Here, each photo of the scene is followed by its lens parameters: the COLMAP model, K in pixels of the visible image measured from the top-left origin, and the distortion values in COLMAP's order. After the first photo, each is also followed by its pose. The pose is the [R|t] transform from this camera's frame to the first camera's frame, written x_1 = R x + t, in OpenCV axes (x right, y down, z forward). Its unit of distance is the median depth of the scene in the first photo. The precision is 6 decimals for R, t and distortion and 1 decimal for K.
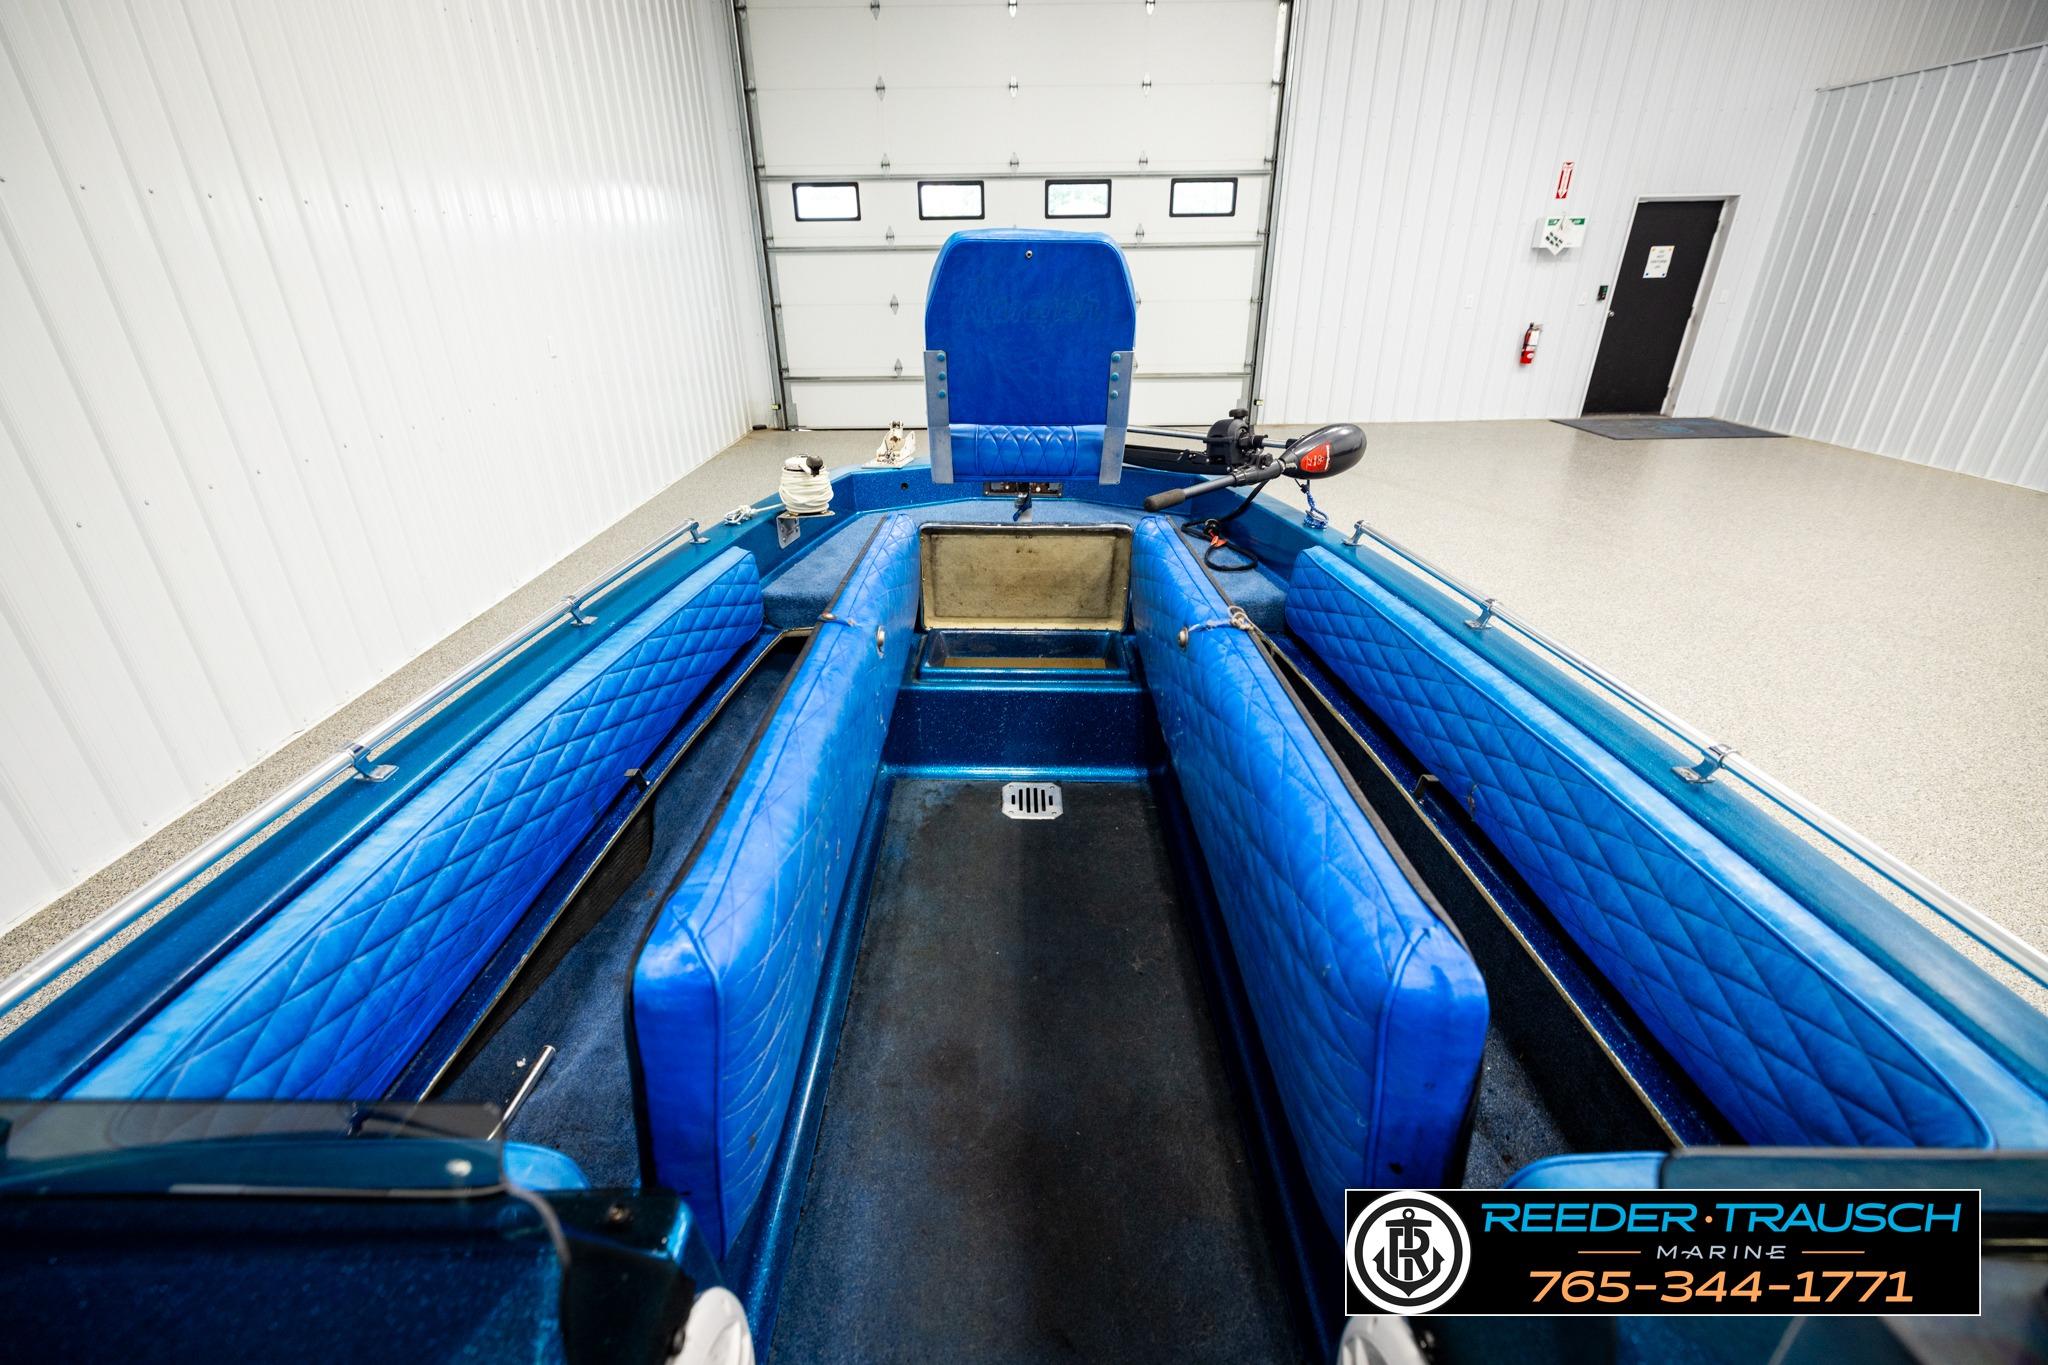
lens RADIAL K [[856.6, 0, 1012.9], [0, 856.6, 661.1], [0, 0, 1]] dist [0.003876, 0.000342]
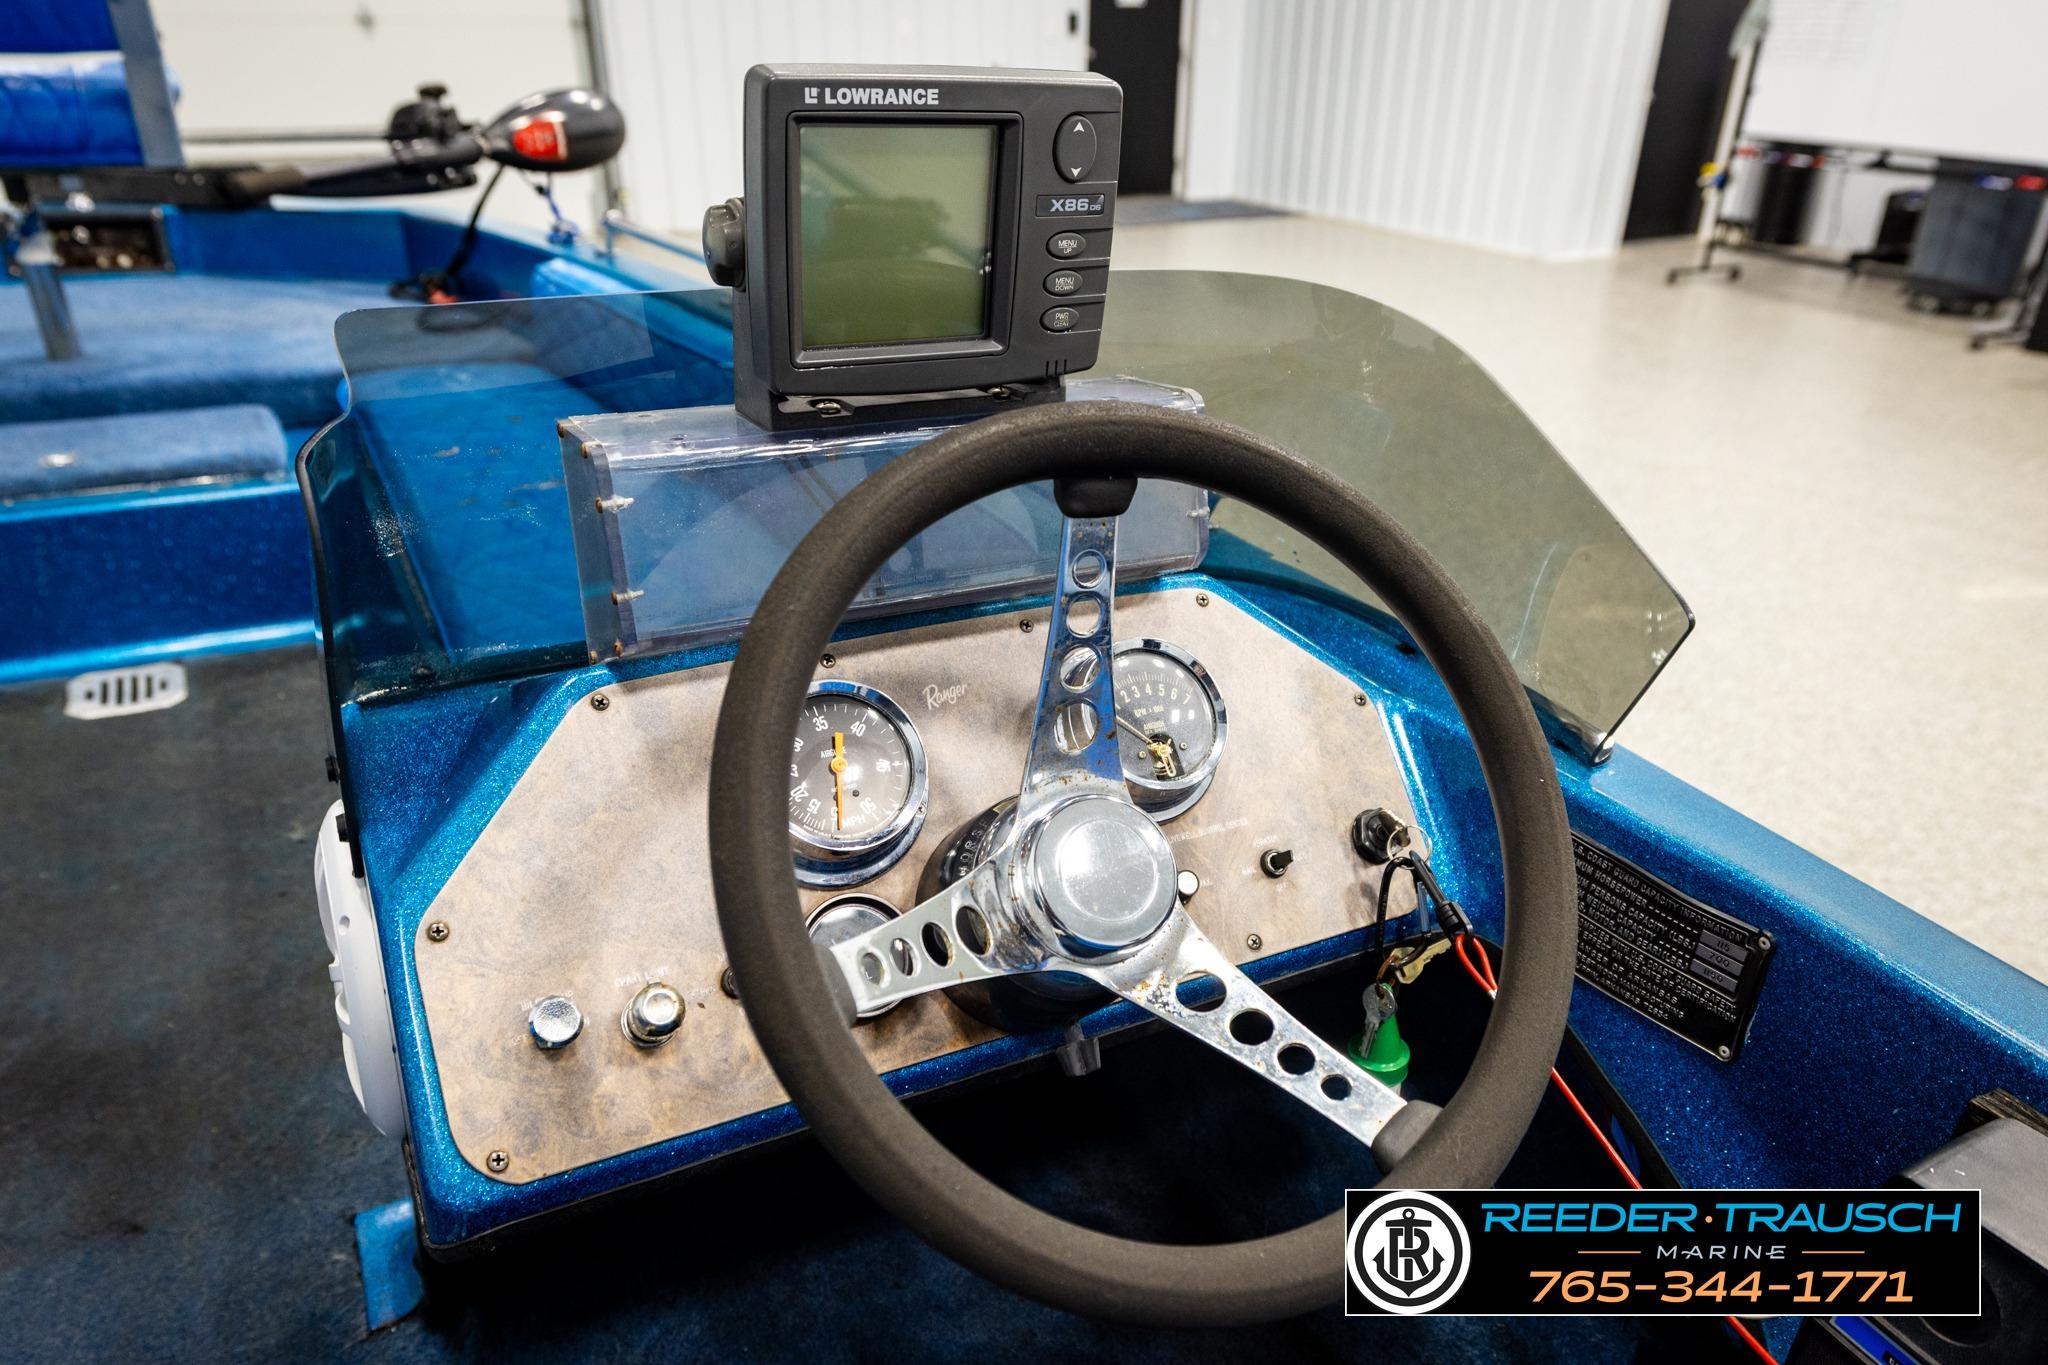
lens RADIAL K [[1398.1, 0, 1050.8], [0, 1398.1, 761.5], [0, 0, 1]] dist [0.002763, 0.001988]
pose [[0.874612, -0.210429, 0.436777, 0.107793], [0.184238, 0.977570, 0.102047, 0.166207], [-0.448454, -0.008780, 0.893763, -0.118514]]
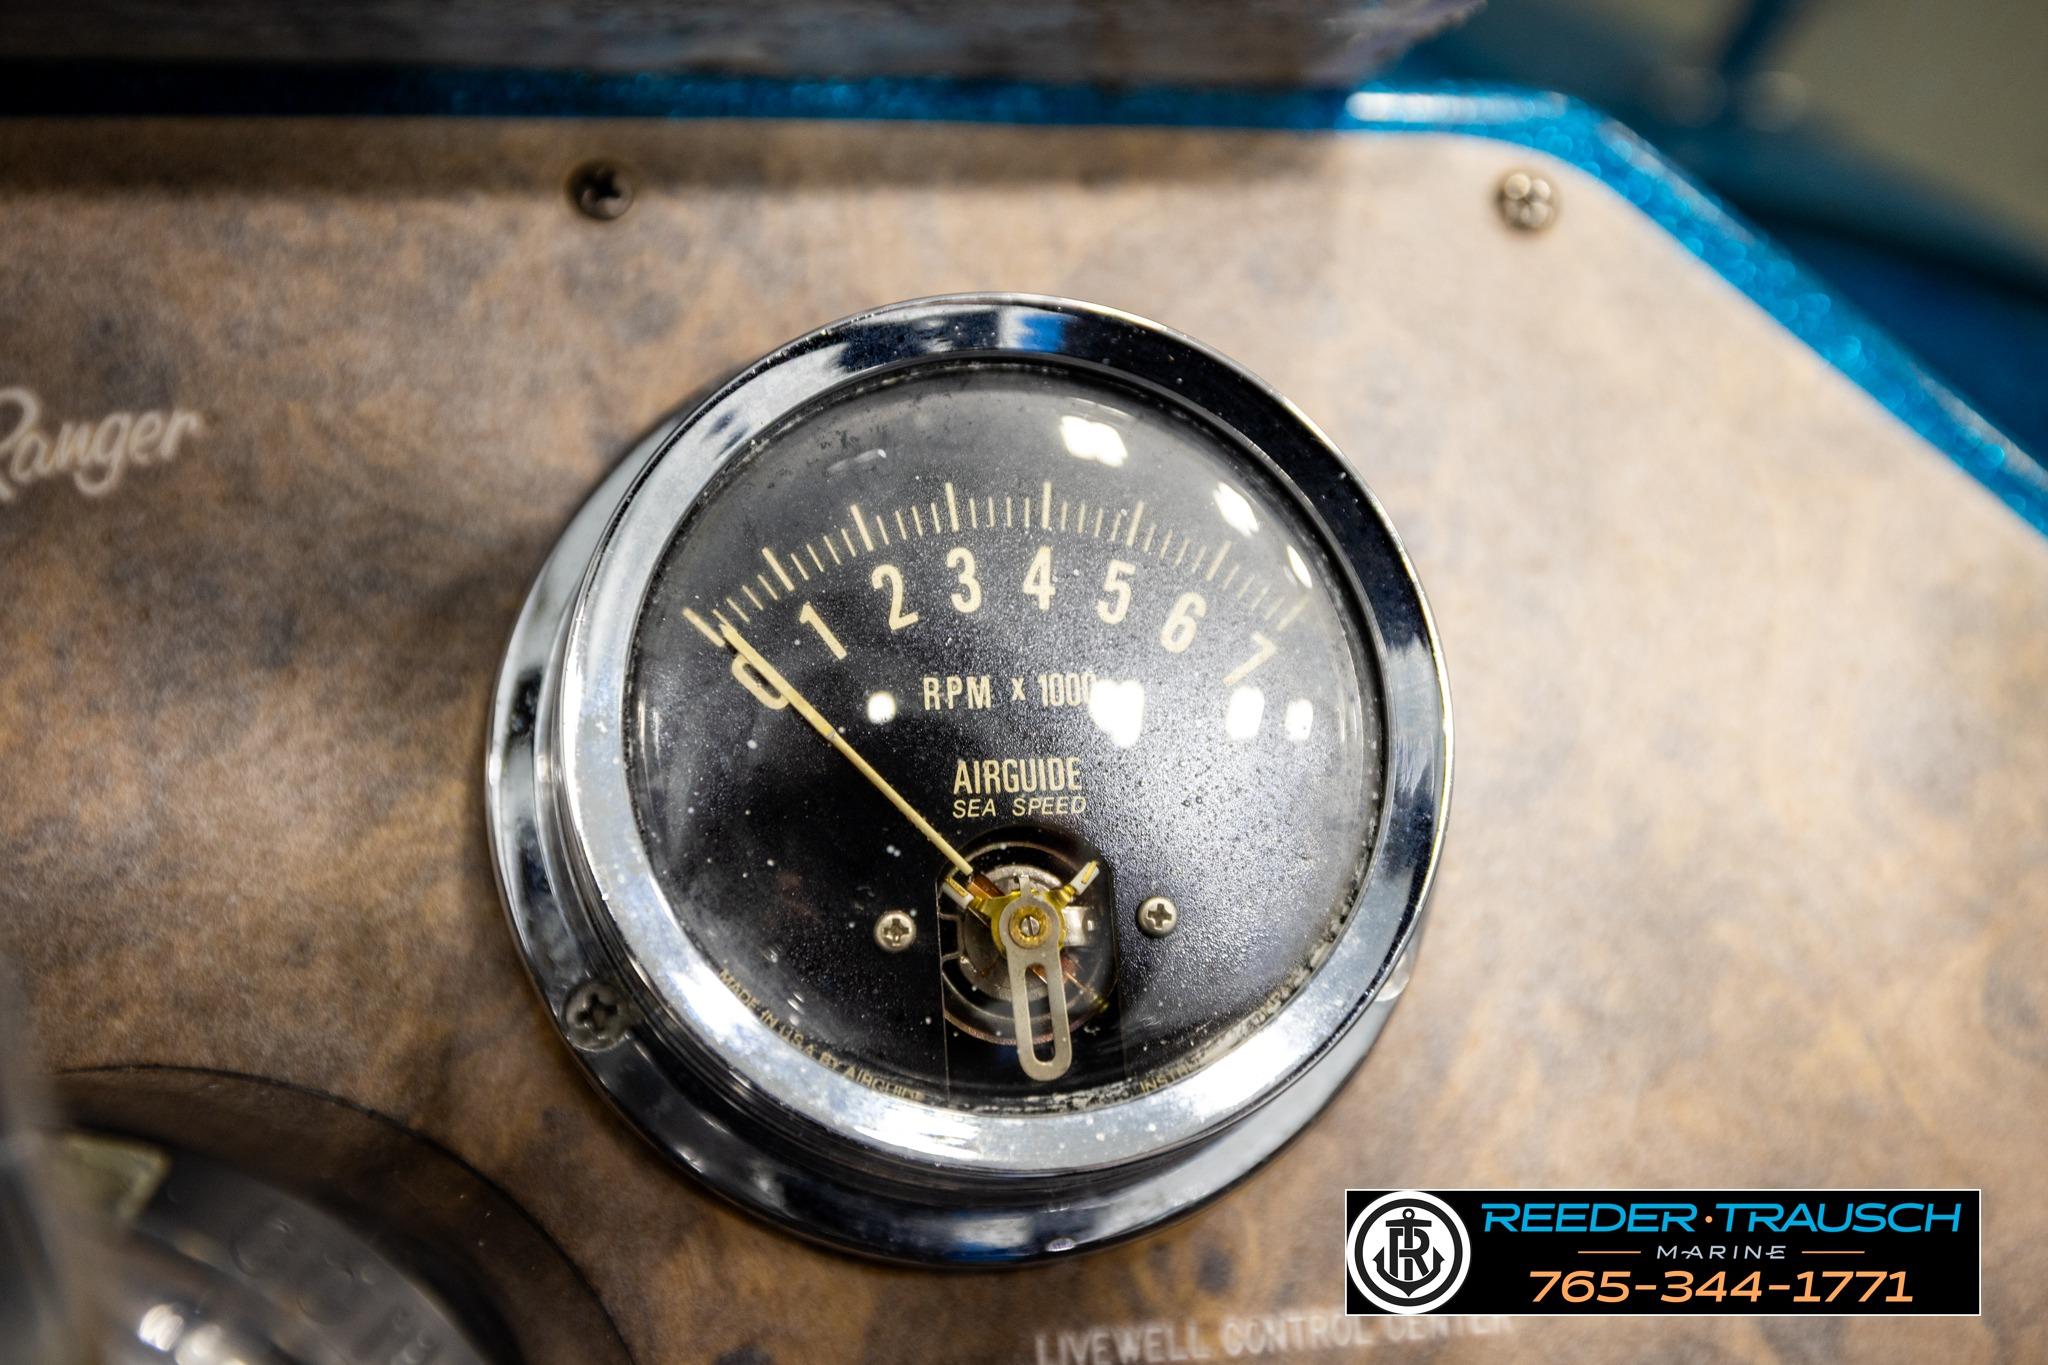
lens RADIAL K [[1912.7, 0, 988.5], [0, 1912.7, 661.0], [0, 0, 1]] dist [0.029977, 0.004084]
pose [[0.986422, -0.063523, 0.151449, 0.243874], [0.046479, 0.992446, 0.113539, 0.179732], [-0.157518, -0.104958, 0.981923, 0.060874]]
